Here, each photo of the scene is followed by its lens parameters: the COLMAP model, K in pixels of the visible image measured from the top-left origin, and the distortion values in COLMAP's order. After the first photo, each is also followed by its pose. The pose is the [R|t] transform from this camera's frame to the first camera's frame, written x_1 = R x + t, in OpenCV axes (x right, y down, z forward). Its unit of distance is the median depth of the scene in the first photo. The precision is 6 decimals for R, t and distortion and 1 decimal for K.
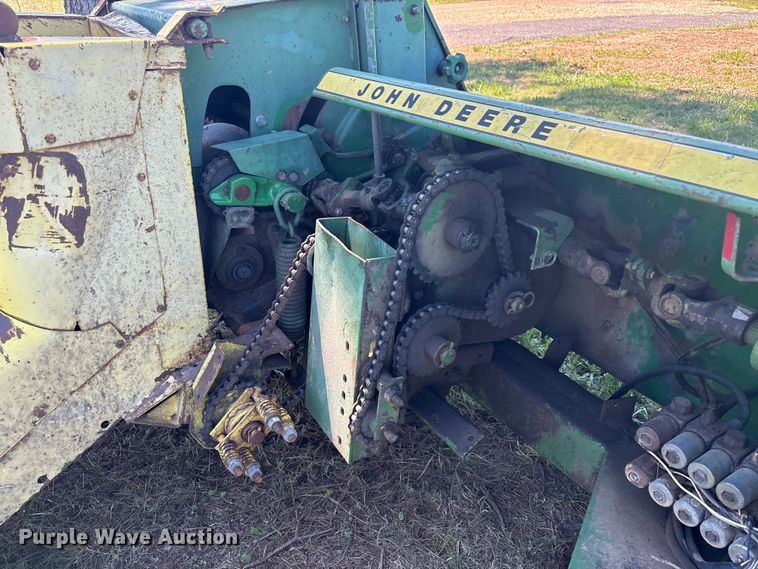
lens RADIAL K [[642.8, 0, 379.0], [0, 642.8, 284.5], [0, 0, 1]] dist [0.071964, -0.001522]
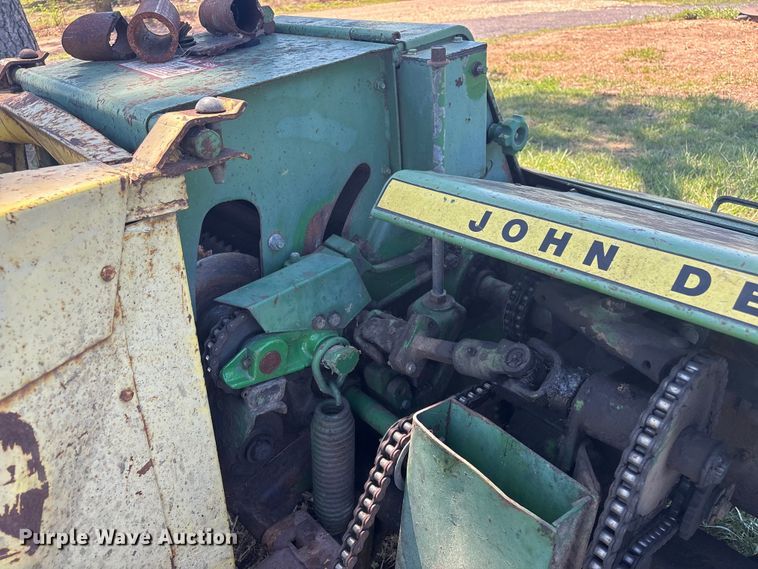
lens RADIAL K [[618.7, 0, 379.0], [0, 618.7, 284.5], [0, 0, 1]] dist [0.087998, -0.101720]
pose [[0.983360, -0.099250, 0.152157, -0.208235], [0.096249, 0.994991, 0.026984, -0.248628], [-0.154074, -0.011890, 0.987988, 0.387130]]
